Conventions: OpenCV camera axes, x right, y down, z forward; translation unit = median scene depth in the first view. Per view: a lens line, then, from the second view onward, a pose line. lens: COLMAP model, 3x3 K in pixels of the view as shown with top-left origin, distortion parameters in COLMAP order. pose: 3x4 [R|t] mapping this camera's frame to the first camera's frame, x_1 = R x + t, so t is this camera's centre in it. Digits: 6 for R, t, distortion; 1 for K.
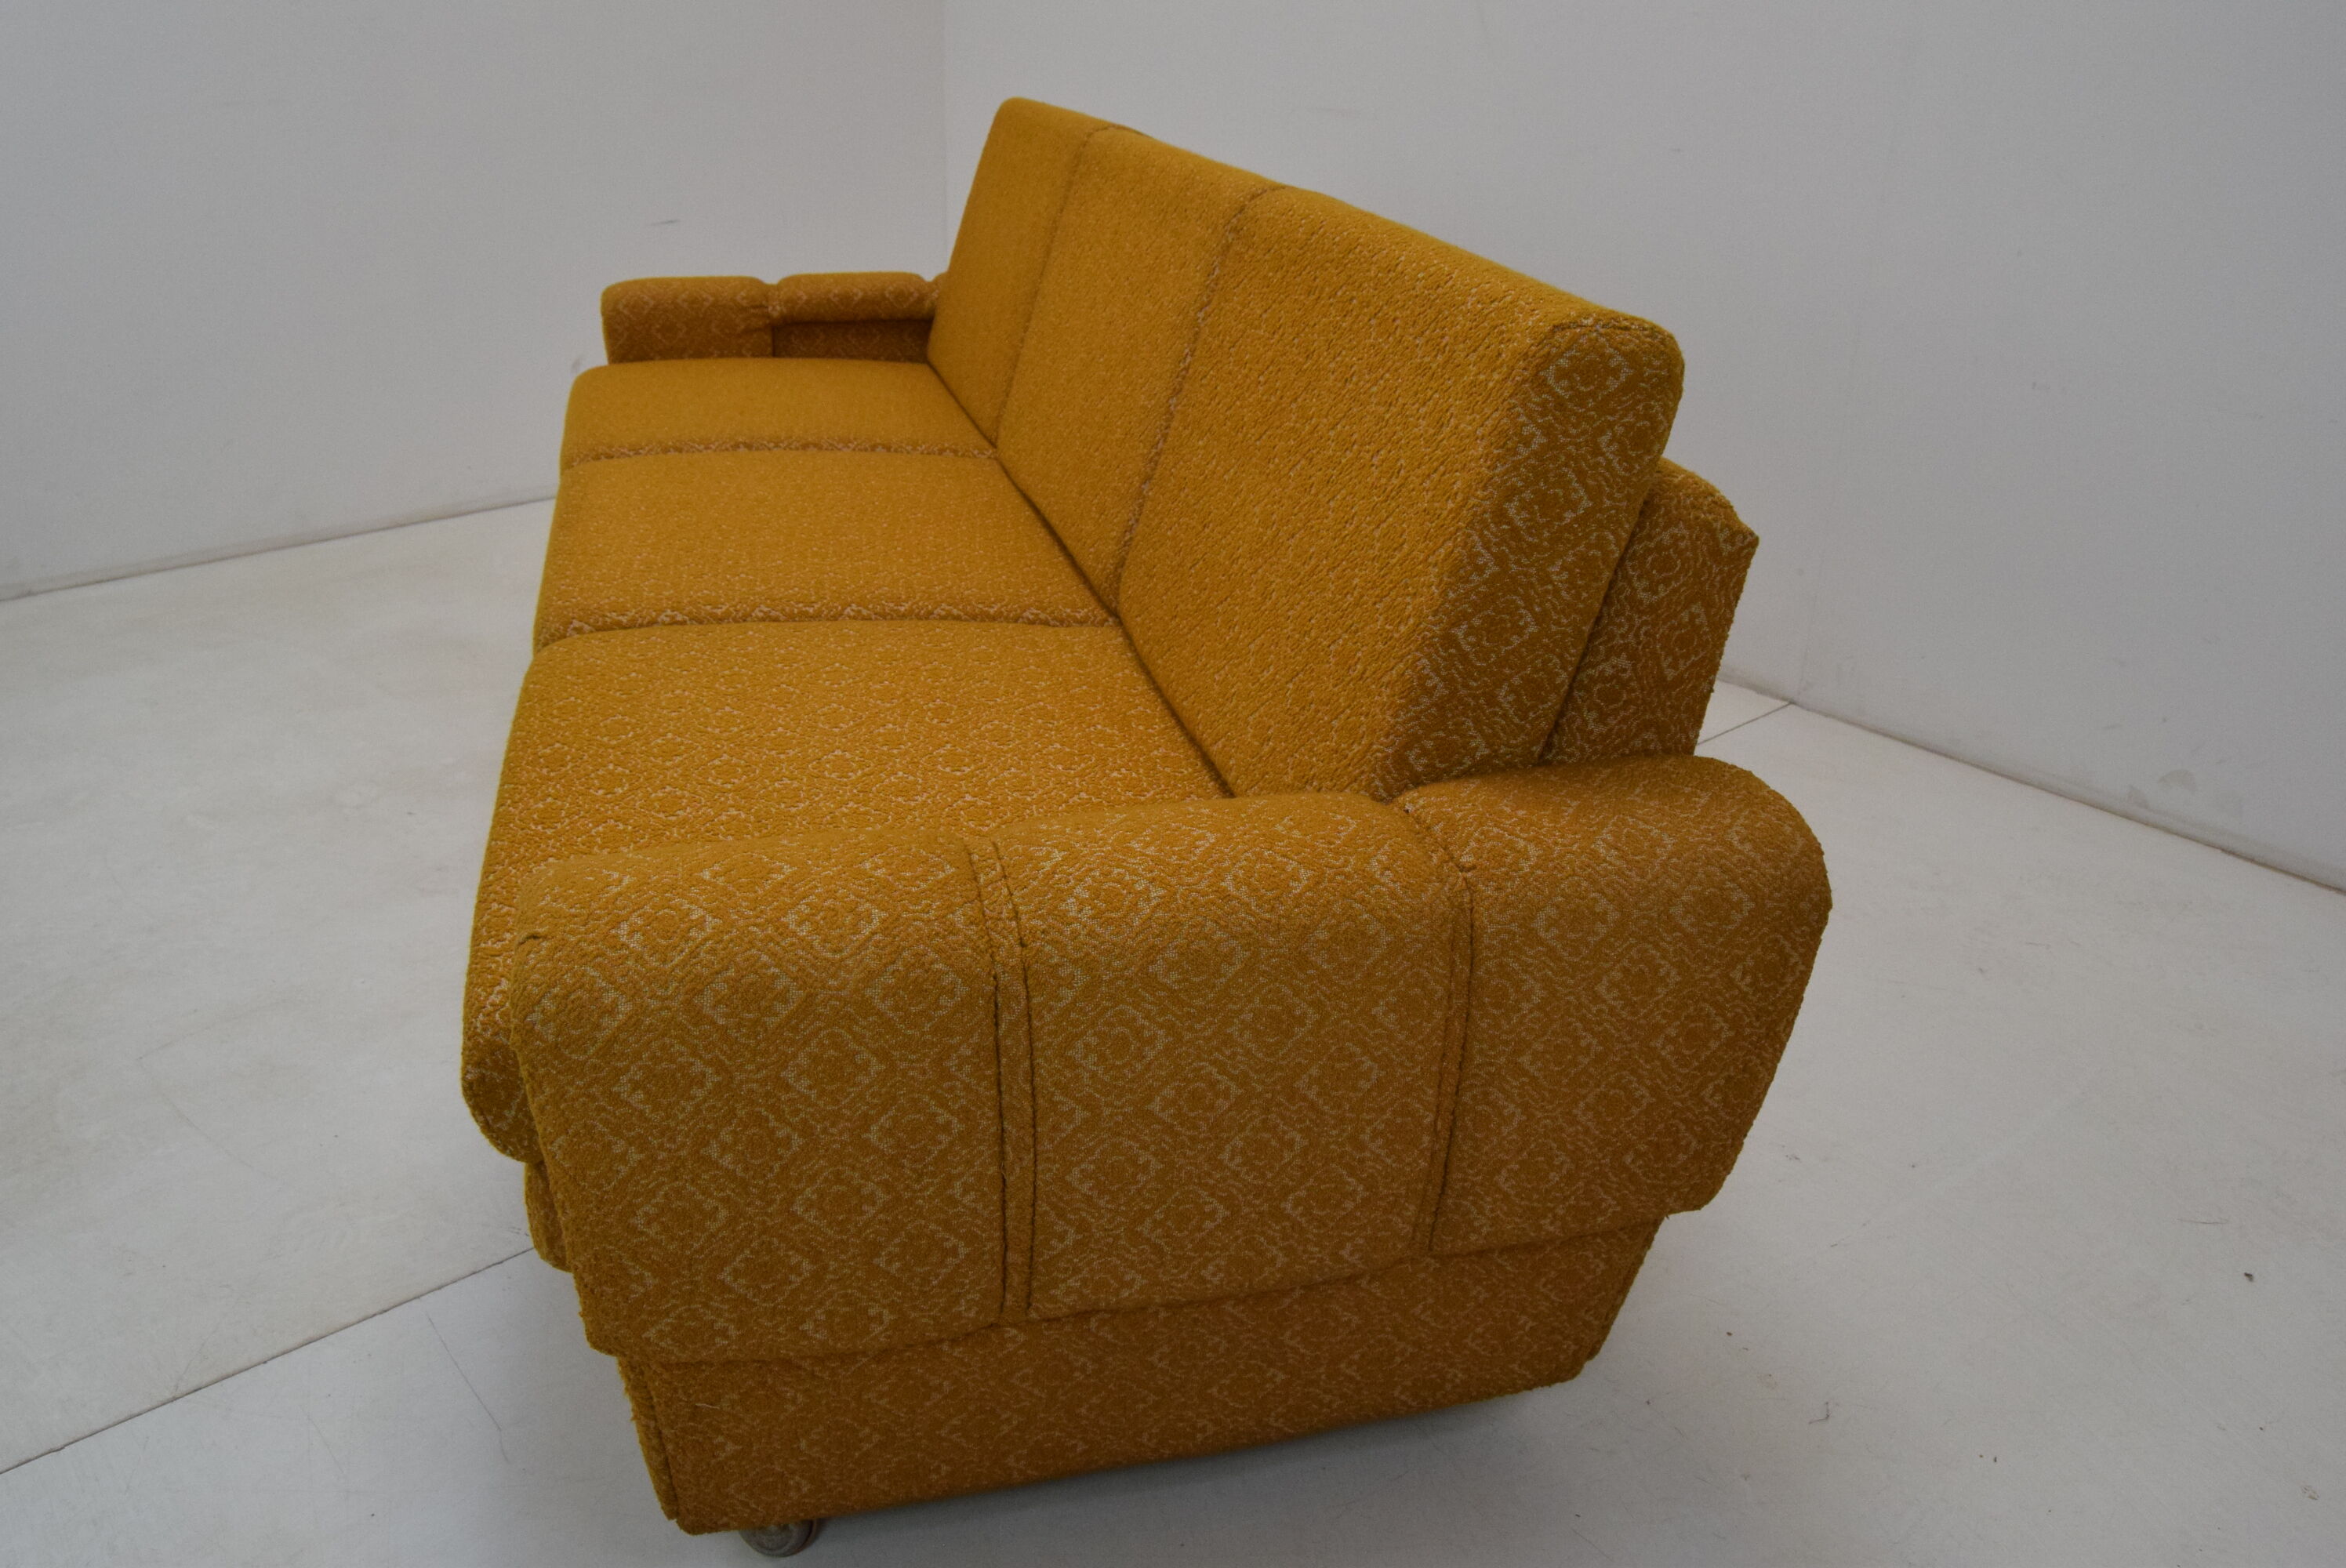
lens RADIAL K [[1832.6, 0, 1166.8], [0, 1832.6, 783.4], [0, 0, 1]] dist [-0.101770, 0.057043]
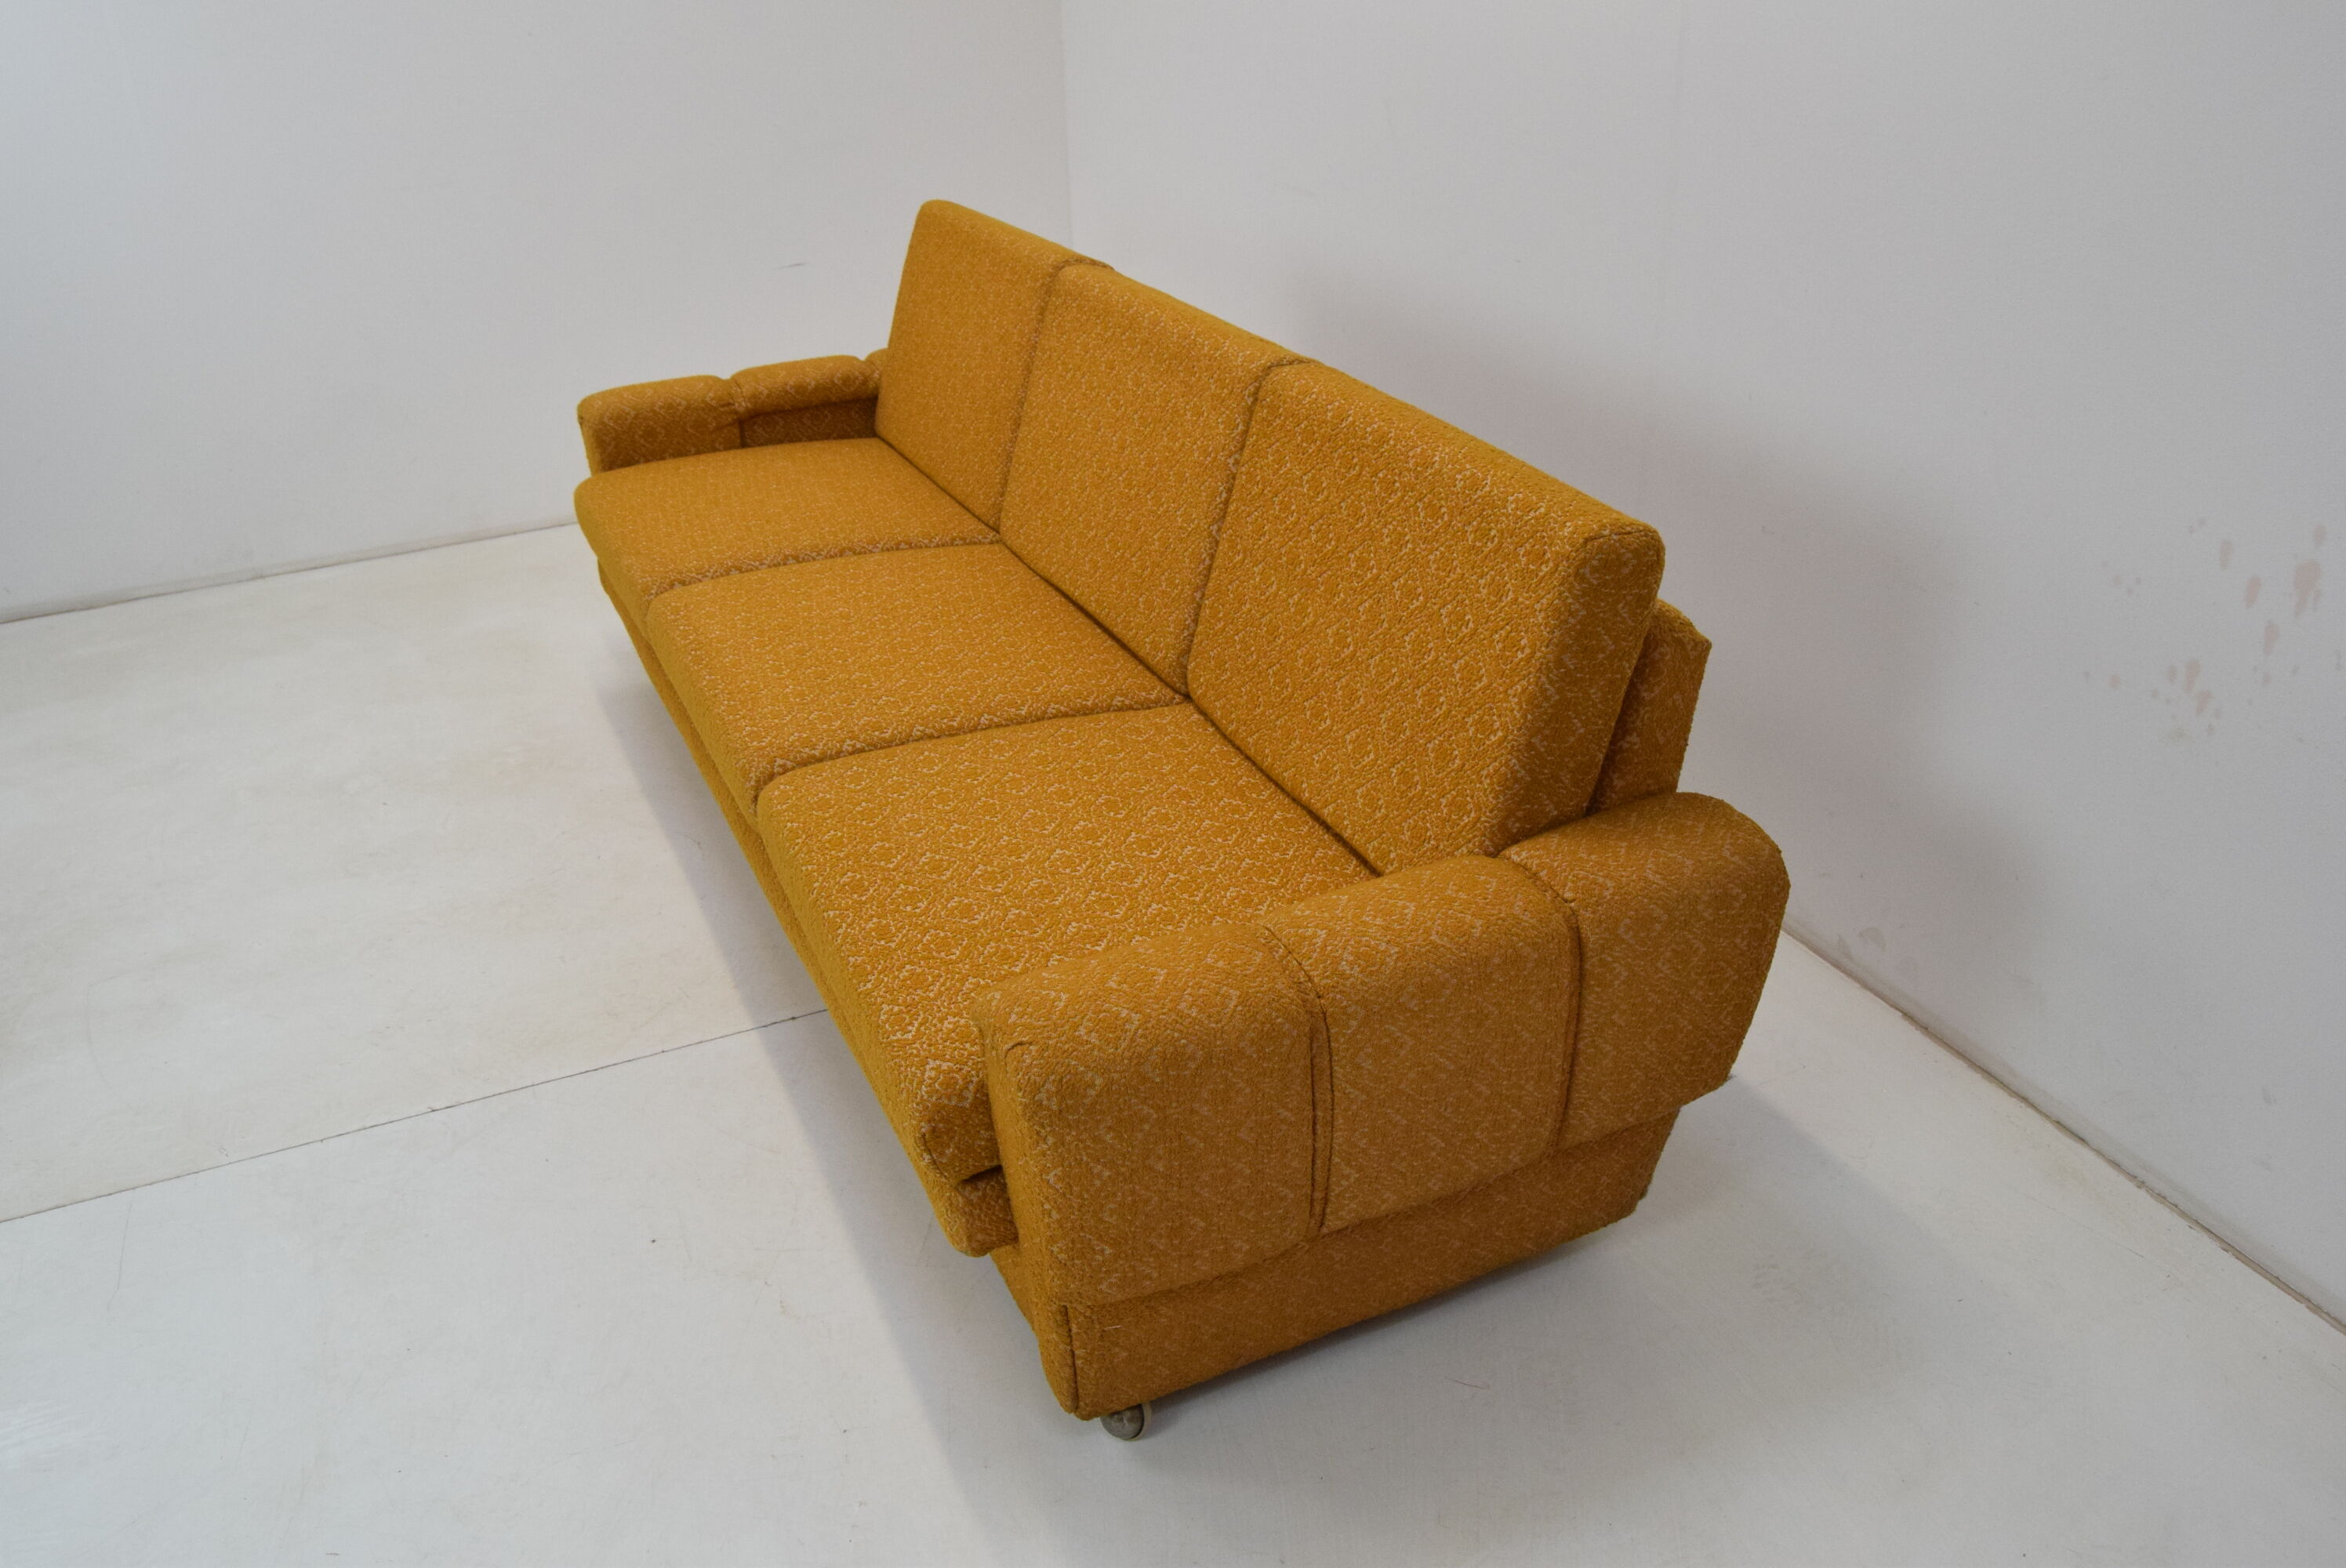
lens RADIAL K [[1863.2, 0, 1173.0], [0, 1863.2, 784.0], [0, 0, 1]] dist [-0.080810, 0.012183]
pose [[0.982399, -0.131887, 0.132277, -0.353256], [0.123489, 0.989885, 0.069842, -0.198234], [-0.140151, -0.052278, 0.988749, -0.487354]]
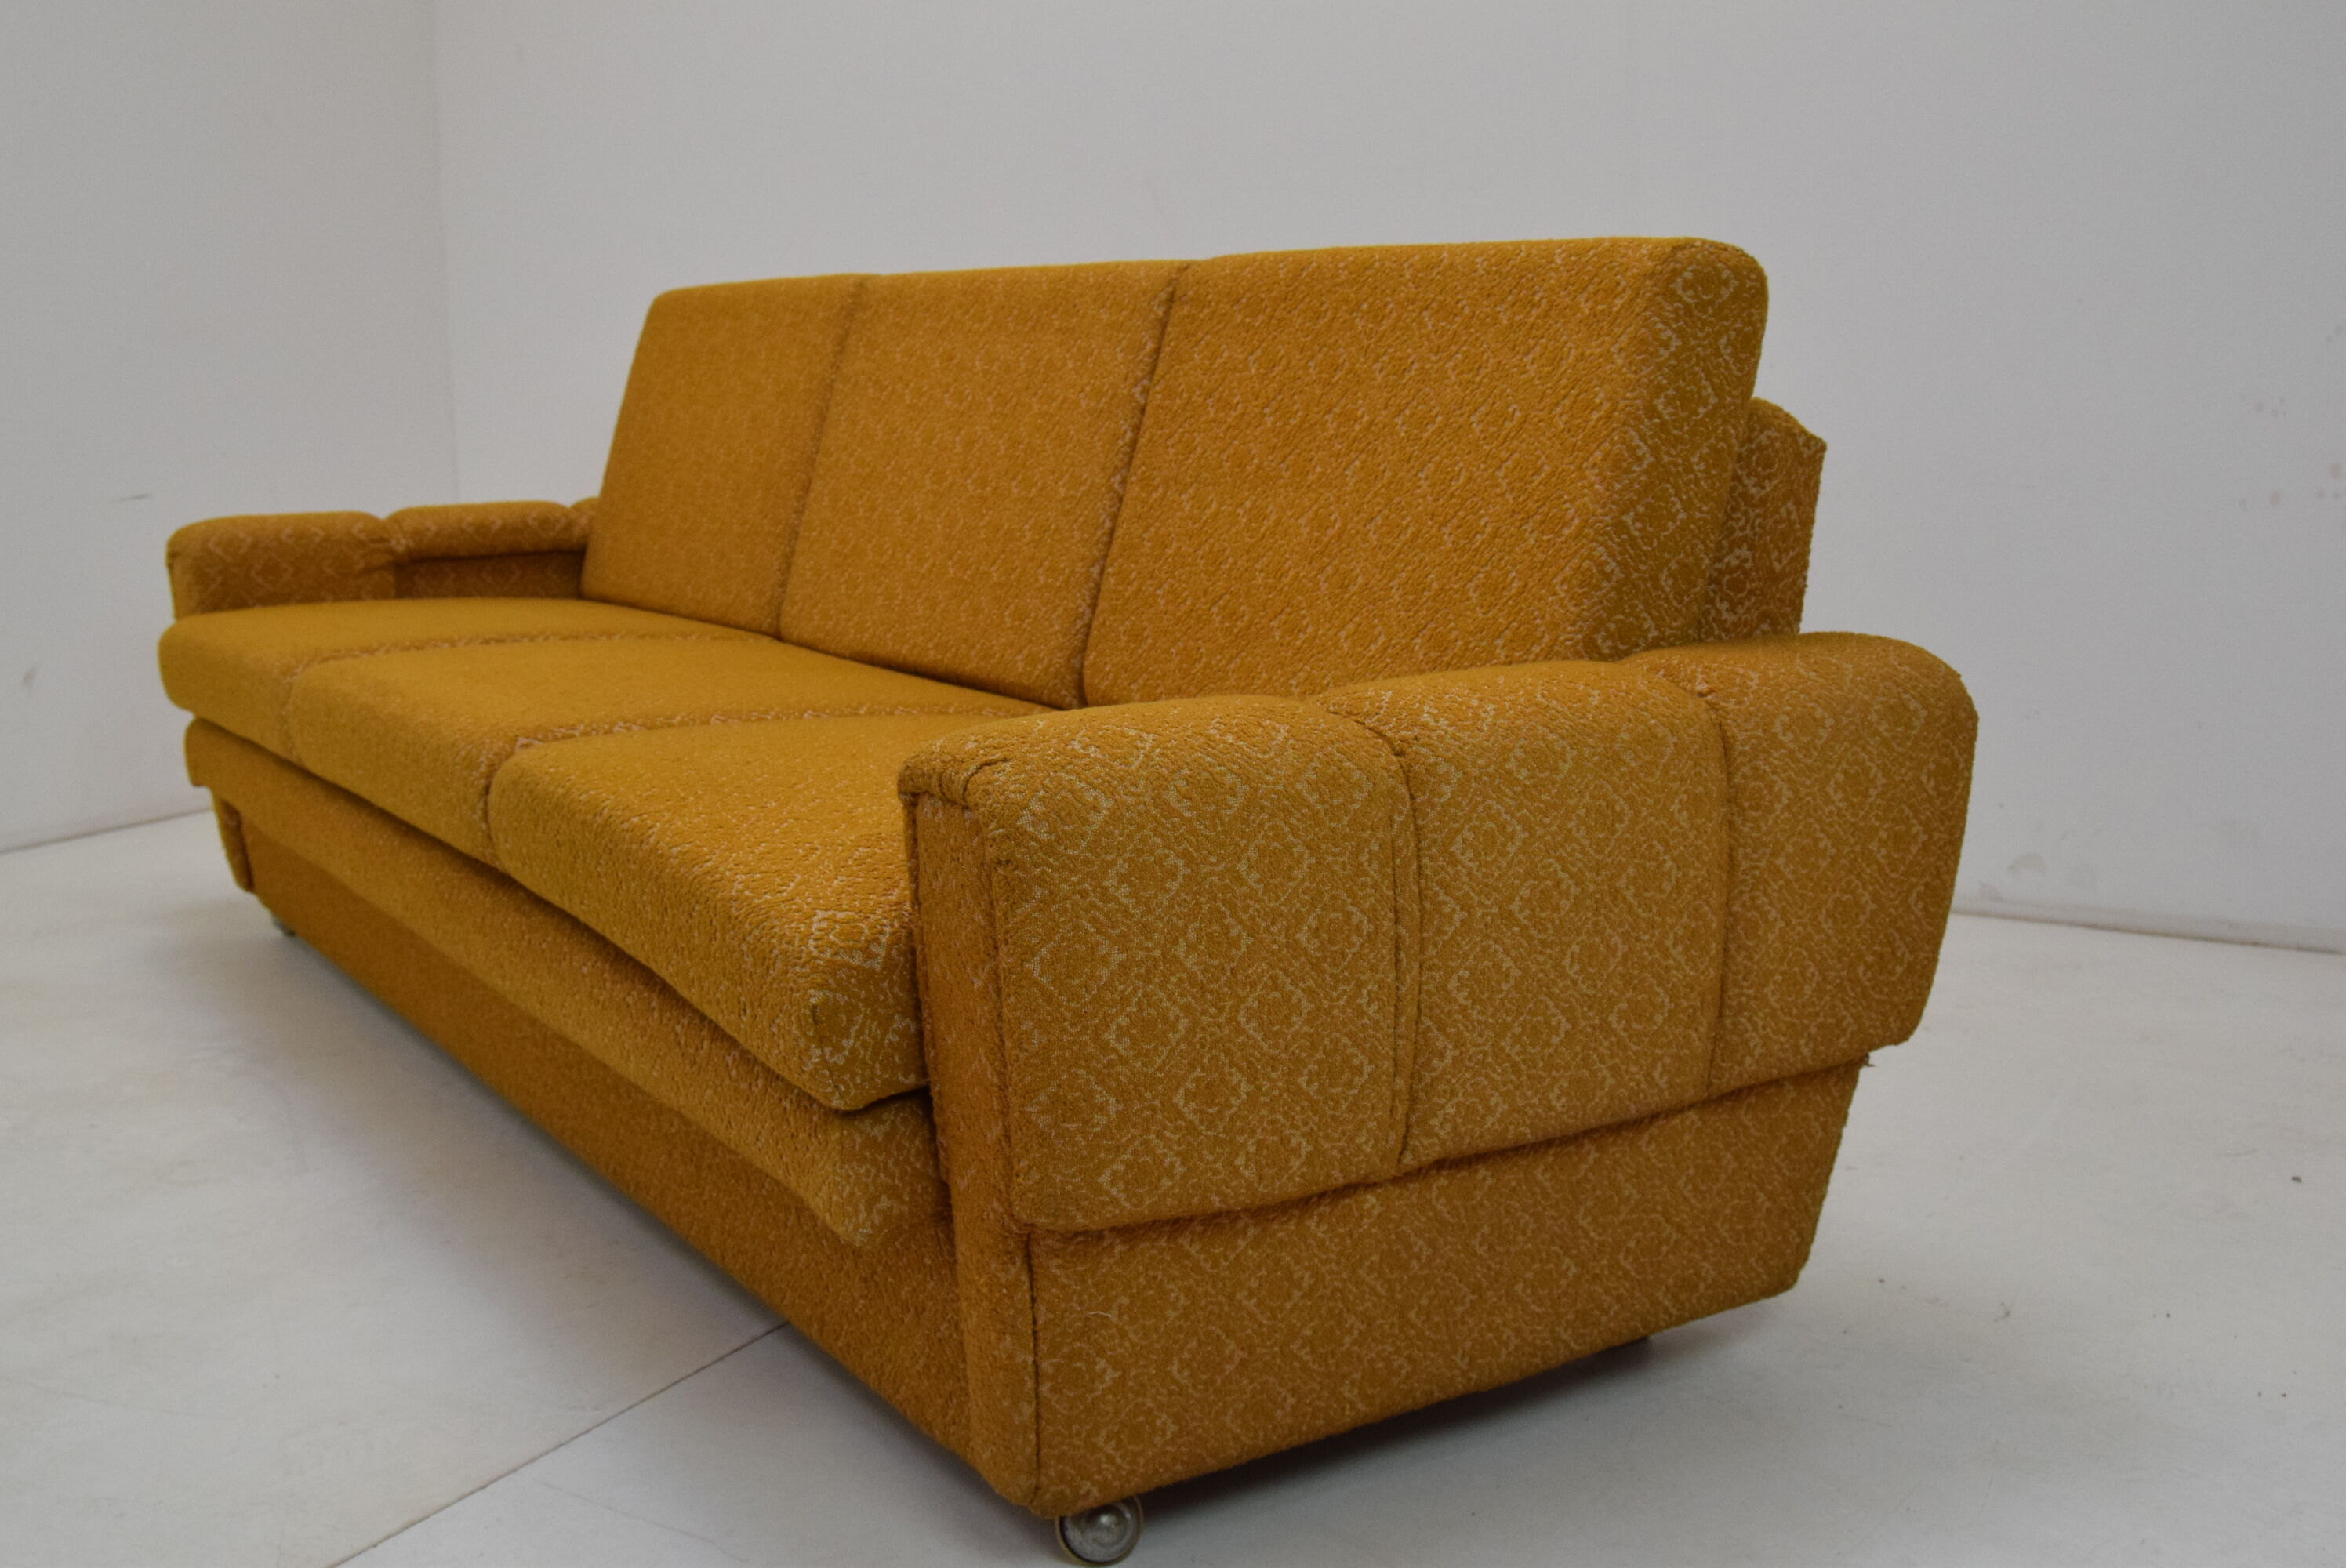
lens RADIAL K [[2503.2, 0, 1173.0], [0, 2503.2, 784.0], [0, 0, 1]] dist [-0.075071, 0.005409]
pose [[0.950489, -0.090779, 0.297204, -0.593986], [0.158414, 0.964328, -0.212078, 0.366166], [-0.267350, 0.248659, 0.930963, -0.315113]]
